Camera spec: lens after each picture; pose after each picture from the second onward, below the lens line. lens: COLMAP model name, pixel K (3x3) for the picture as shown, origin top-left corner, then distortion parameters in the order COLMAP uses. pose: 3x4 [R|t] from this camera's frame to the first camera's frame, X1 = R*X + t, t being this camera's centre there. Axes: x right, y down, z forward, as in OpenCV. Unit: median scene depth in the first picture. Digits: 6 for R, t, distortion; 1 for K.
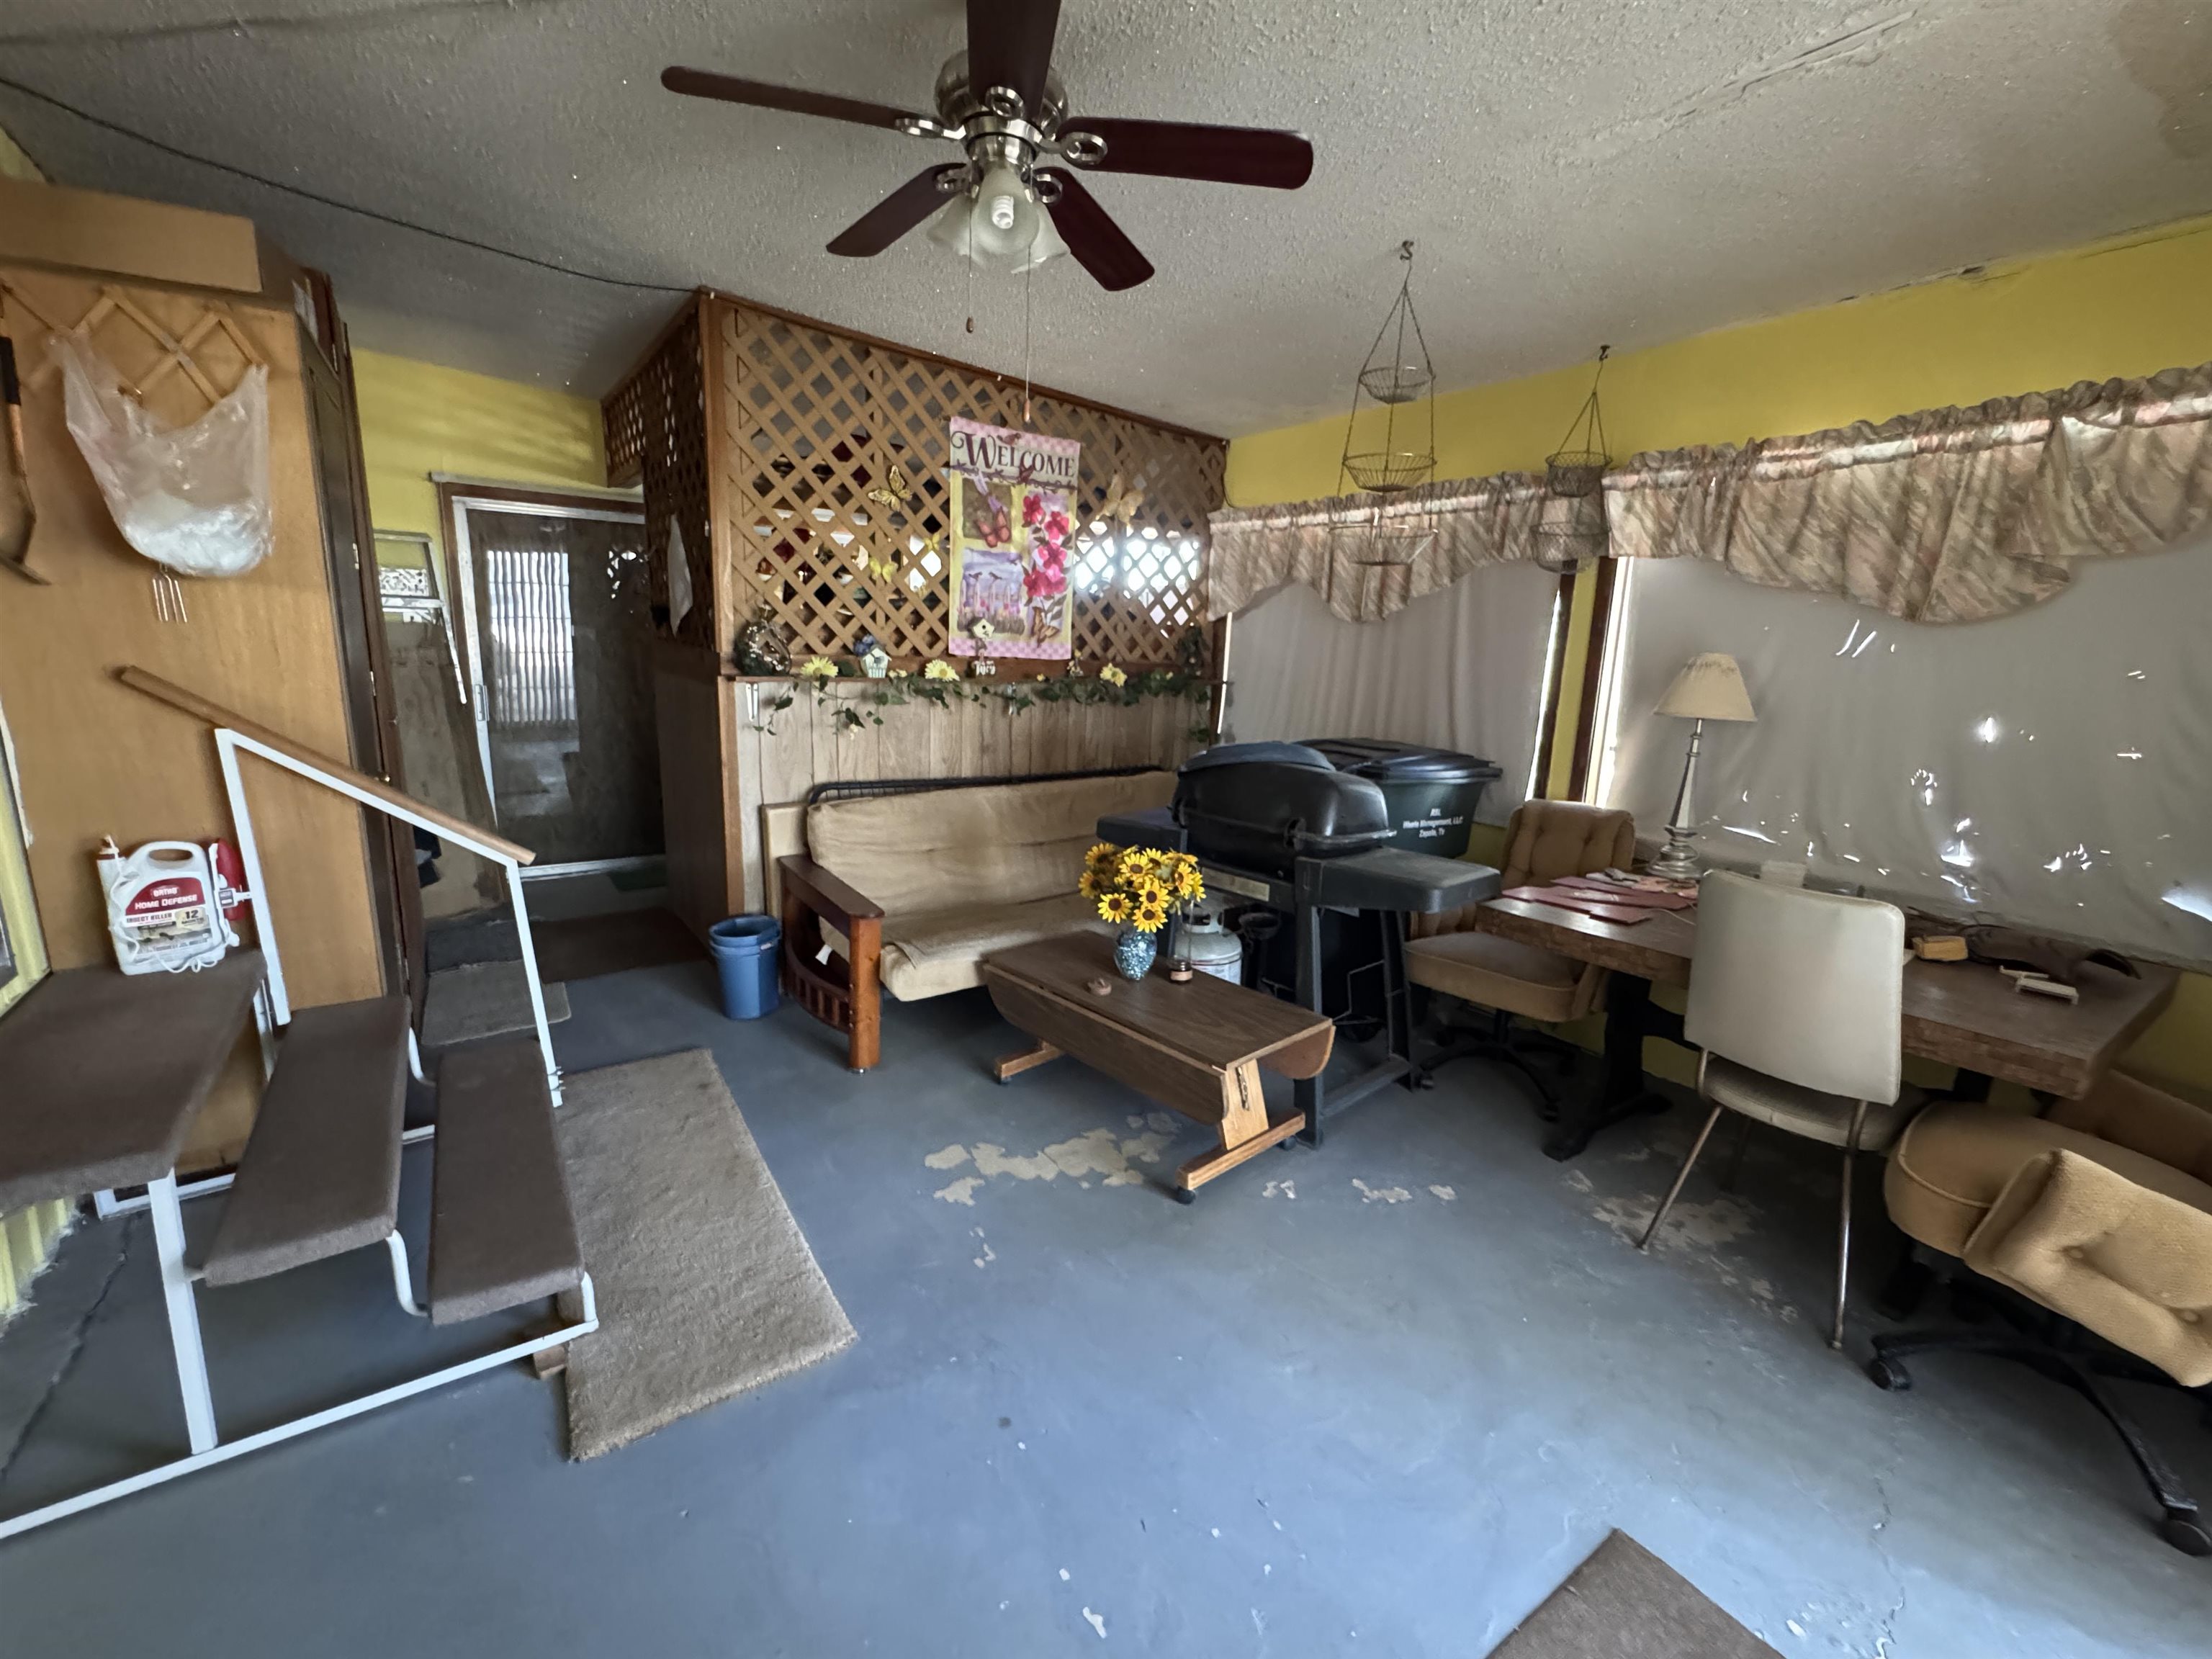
lens RADIAL K [[916.8, 0, 1106.0], [0, 916.8, 829.5], [0, 0, 1]] dist [-0.002127, -0.000270]
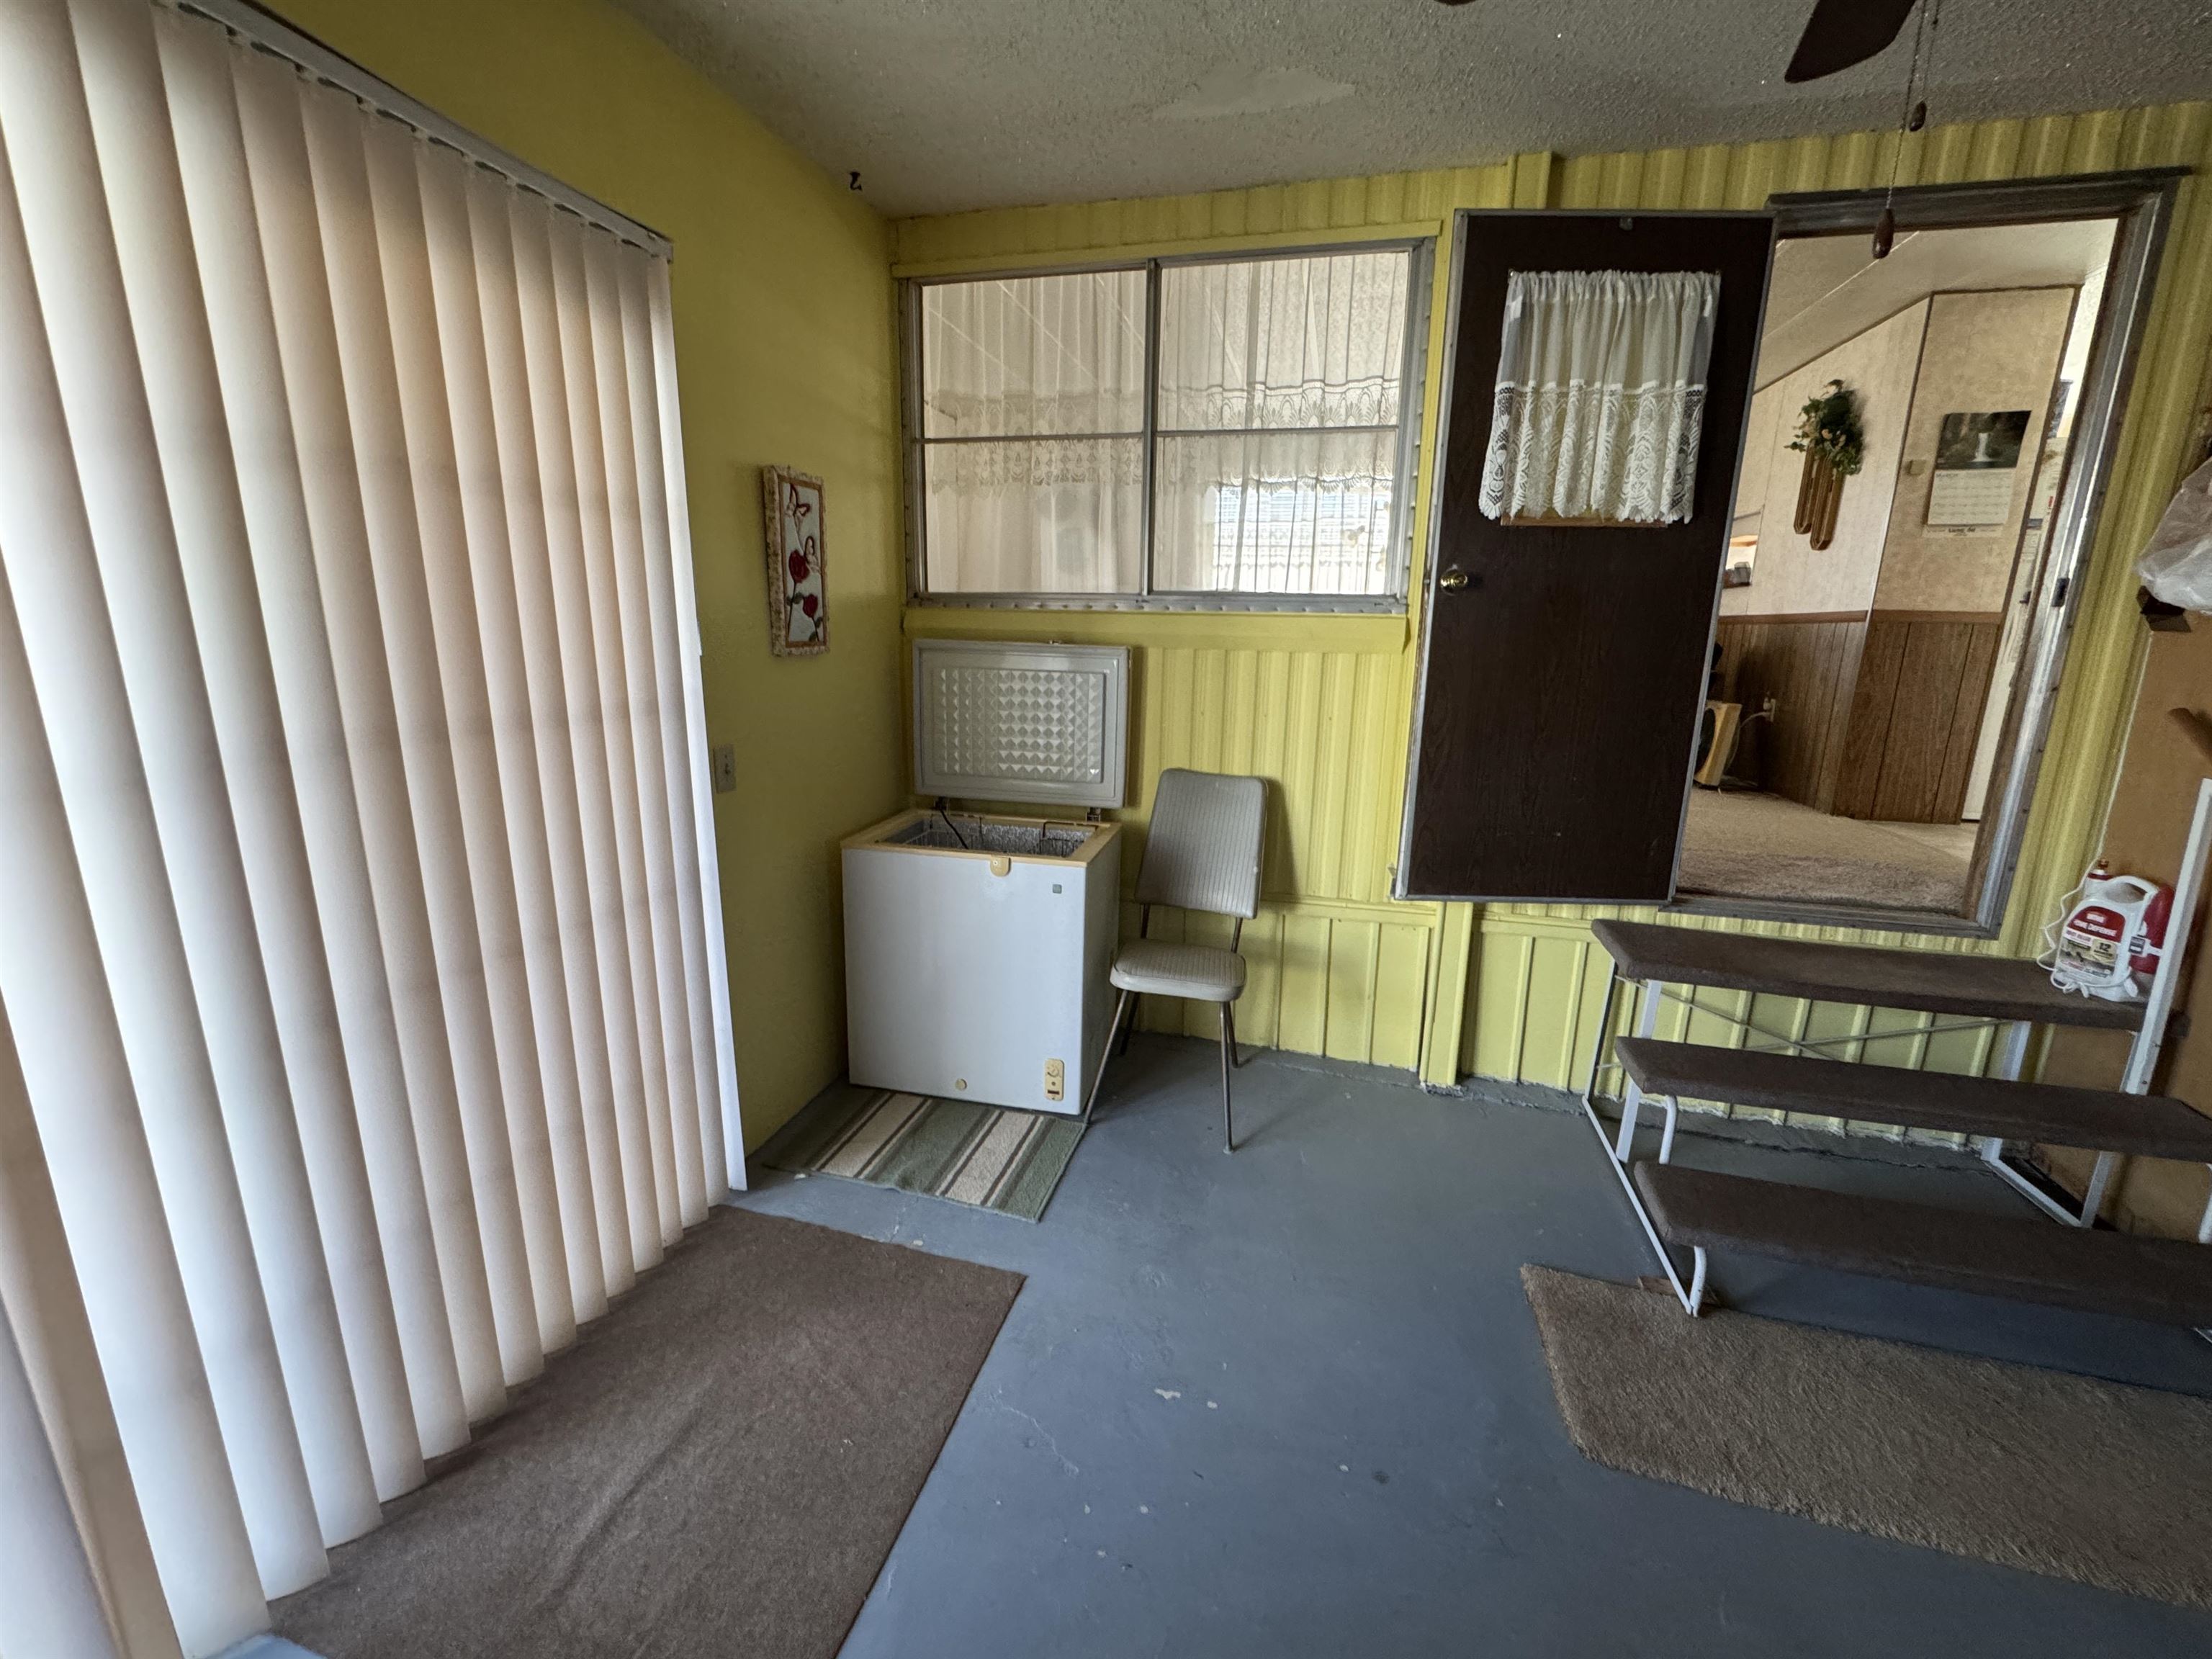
lens RADIAL K [[916.8, 0, 1106.0], [0, 916.8, 829.5], [0, 0, 1]] dist [-0.002127, -0.000270]
pose [[-0.755736, 0.098951, -0.647358, 0.509243], [-0.175321, 0.921865, 0.345583, -0.190258], [0.630972, 0.374665, -0.679338, 0.953980]]
